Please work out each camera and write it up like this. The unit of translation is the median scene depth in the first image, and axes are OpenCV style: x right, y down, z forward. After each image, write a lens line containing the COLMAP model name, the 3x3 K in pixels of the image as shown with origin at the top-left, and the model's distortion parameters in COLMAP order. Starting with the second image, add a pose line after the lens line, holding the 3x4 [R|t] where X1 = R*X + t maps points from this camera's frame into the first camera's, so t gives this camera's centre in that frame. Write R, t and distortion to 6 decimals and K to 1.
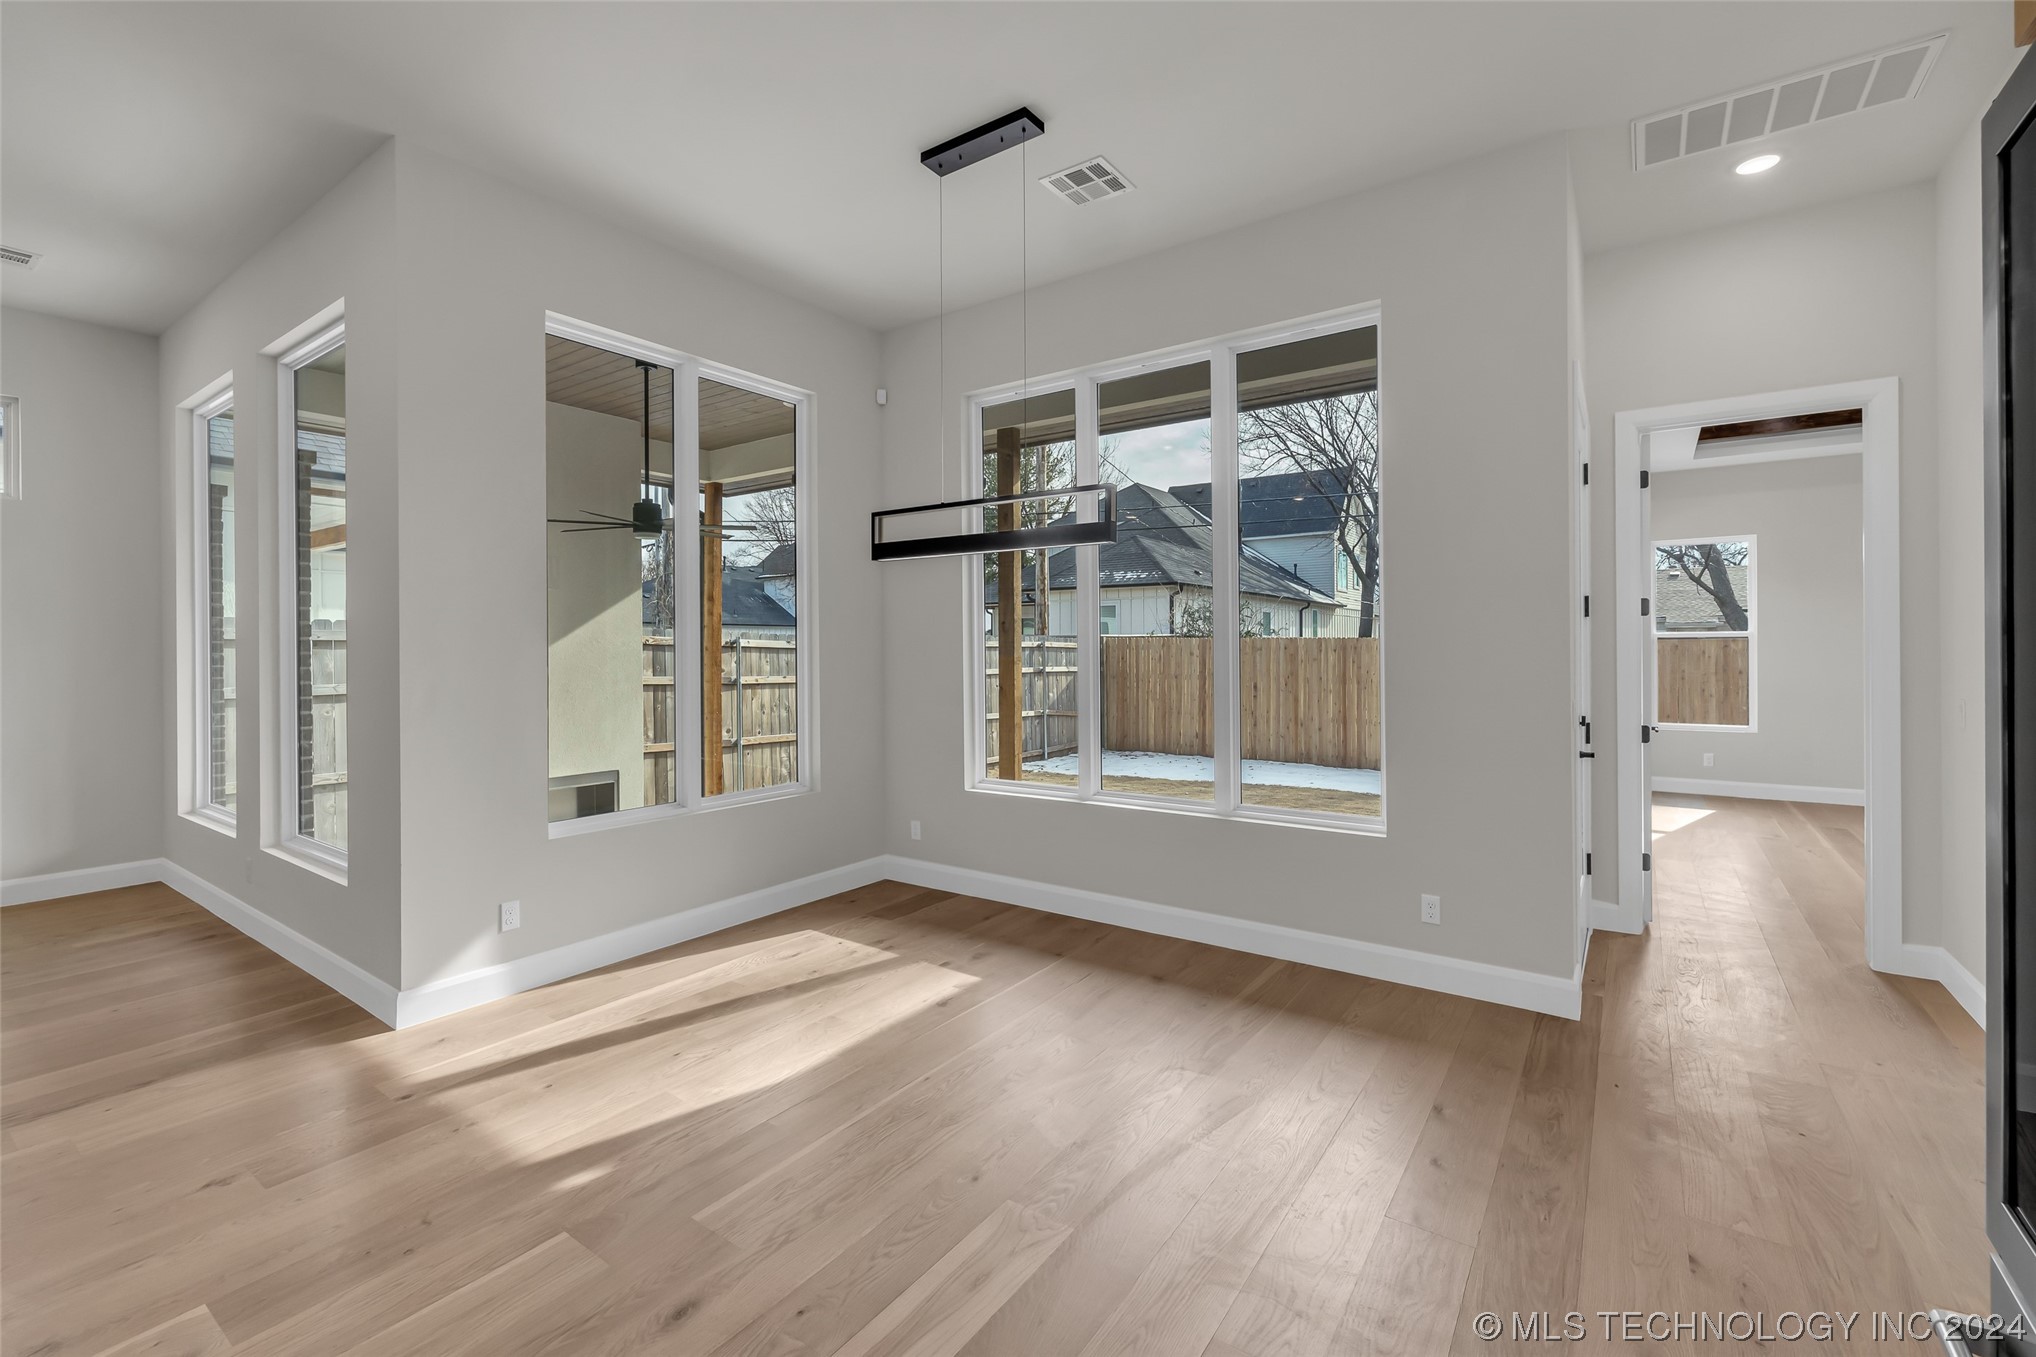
lens RADIAL K [[861.8, 0, 1019.4], [0, 861.8, 648.8], [0, 0, 1]] dist [-0.002823, -0.000008]
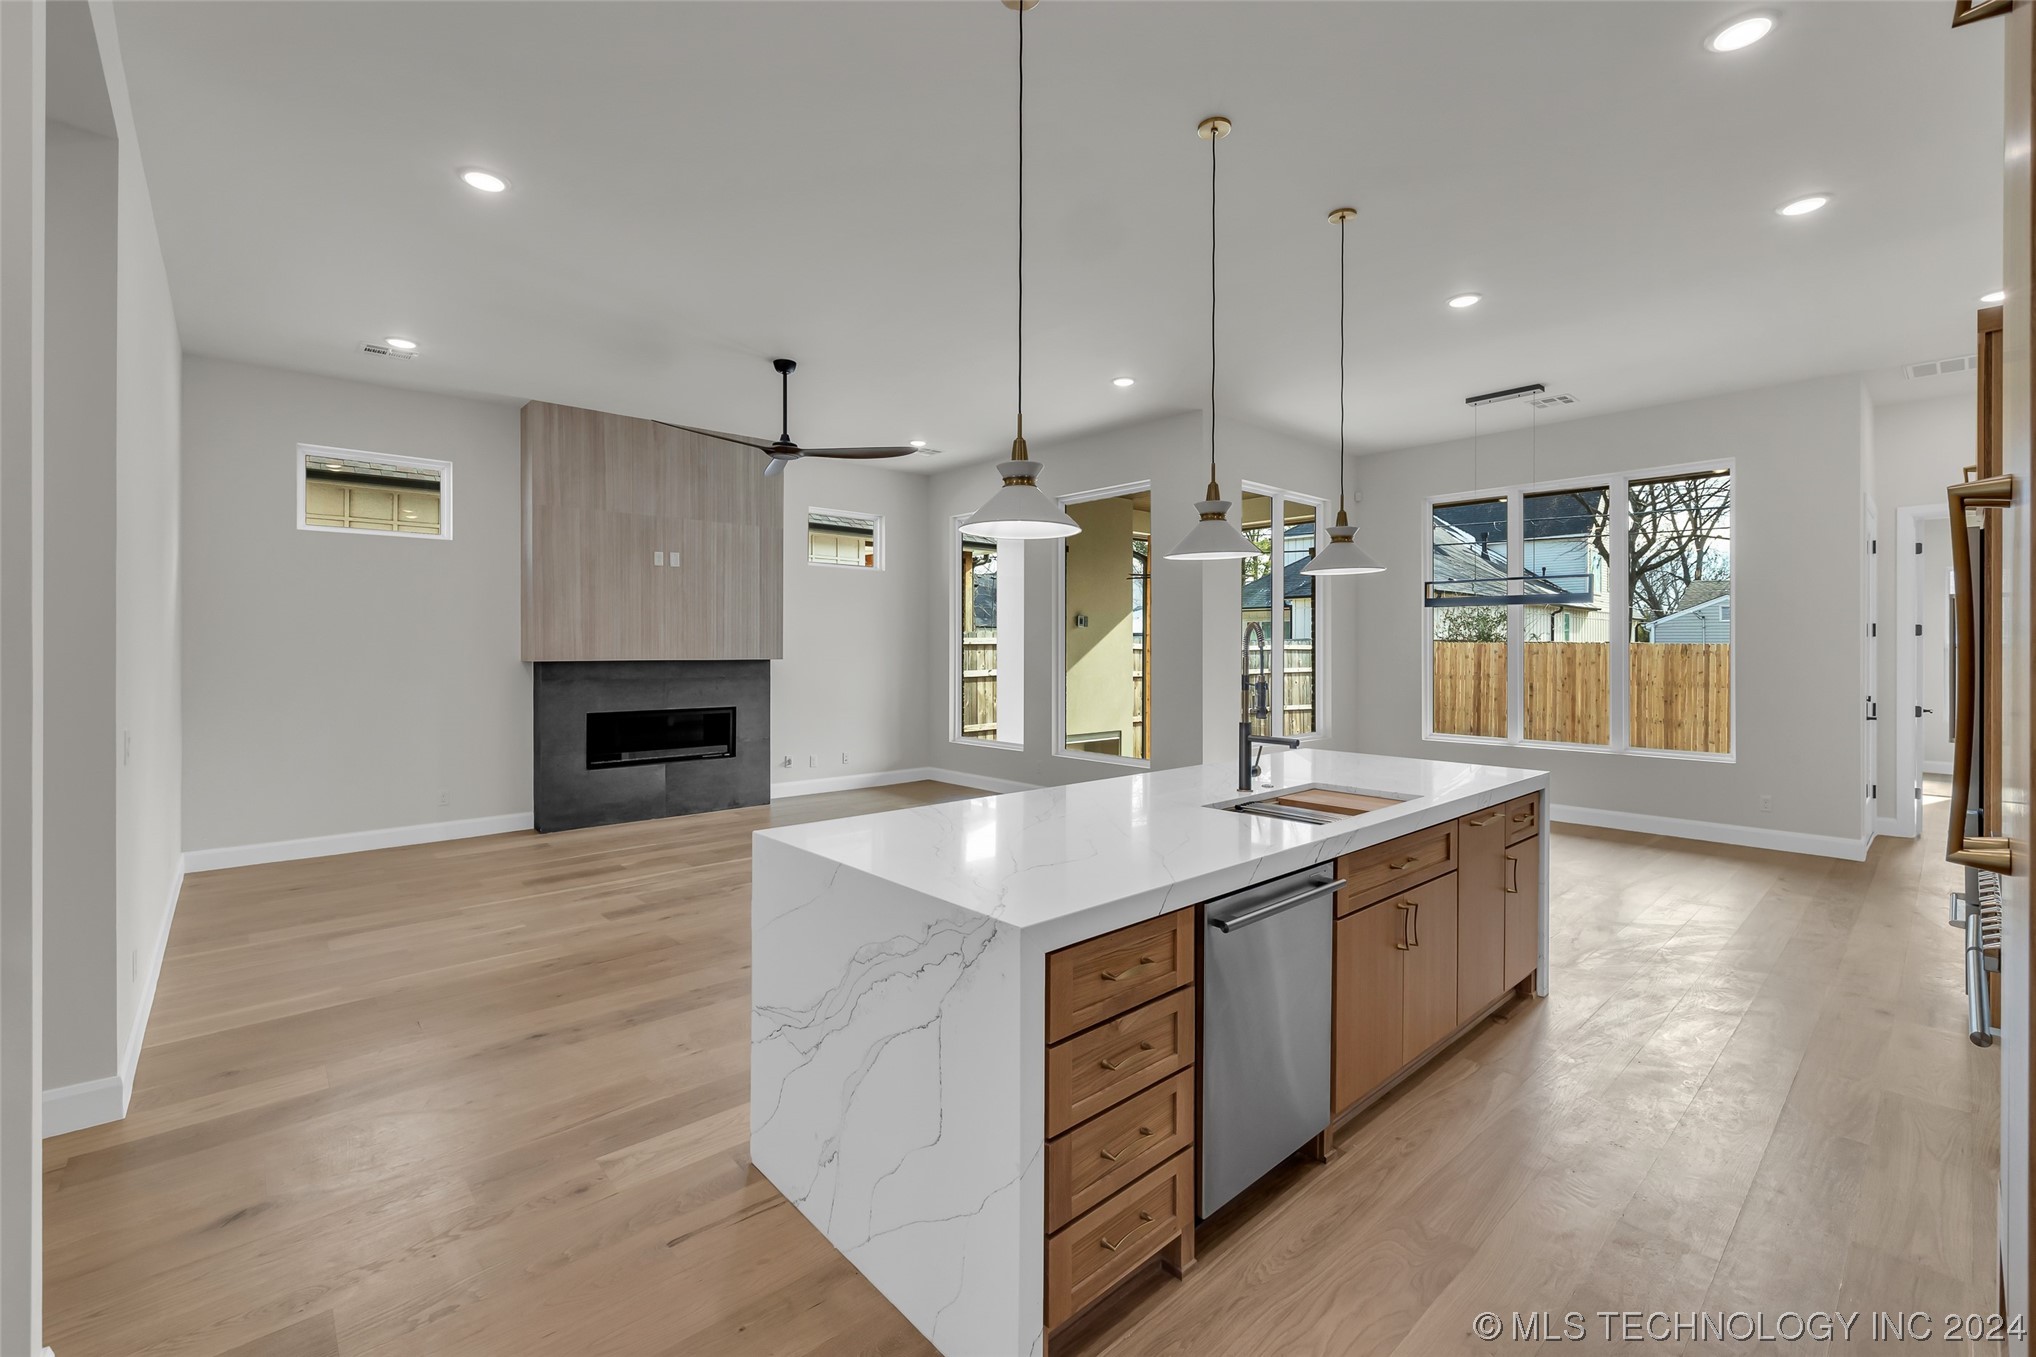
lens RADIAL K [[861.8, 0, 1019.4], [0, 861.8, 648.8], [0, 0, 1]] dist [-0.002823, -0.000008]
pose [[0.978140, 0.005555, -0.207874, -0.144518], [-0.005529, 0.999984, 0.000706, -0.002166], [0.207875, 0.000458, 0.978155, -0.229128]]
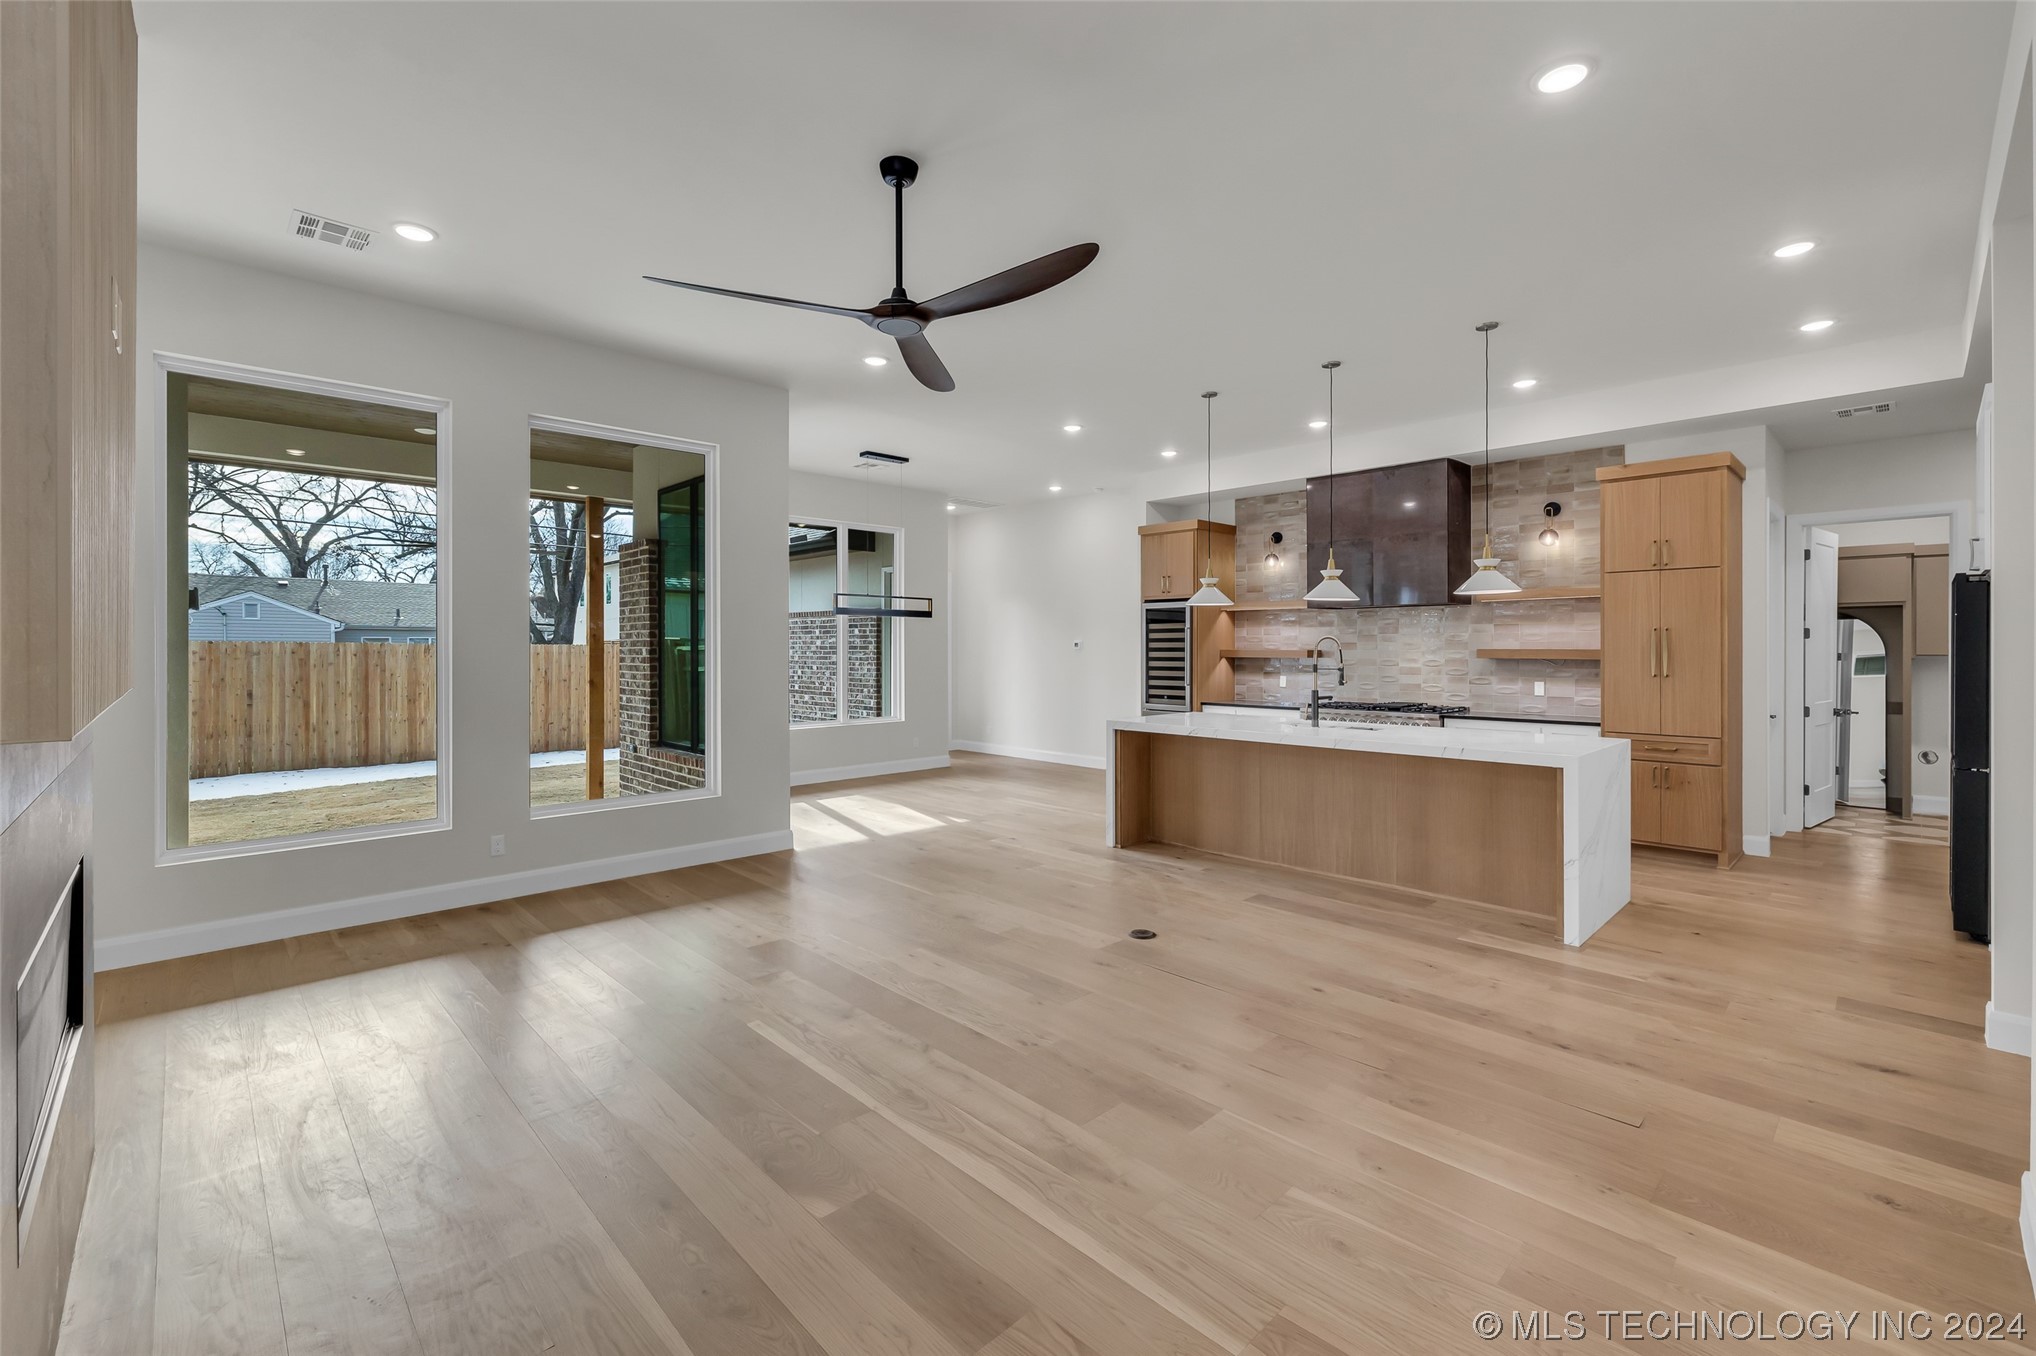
lens RADIAL K [[861.8, 0, 1019.4], [0, 861.8, 648.3], [0, 0, 1]] dist [-0.002823, -0.000008]
pose [[0.181900, 0.001065, 0.983317, -0.491029], [0.001384, 0.999998, -0.001339, -0.003260], [-0.983316, 0.001605, 0.181898, 0.020625]]
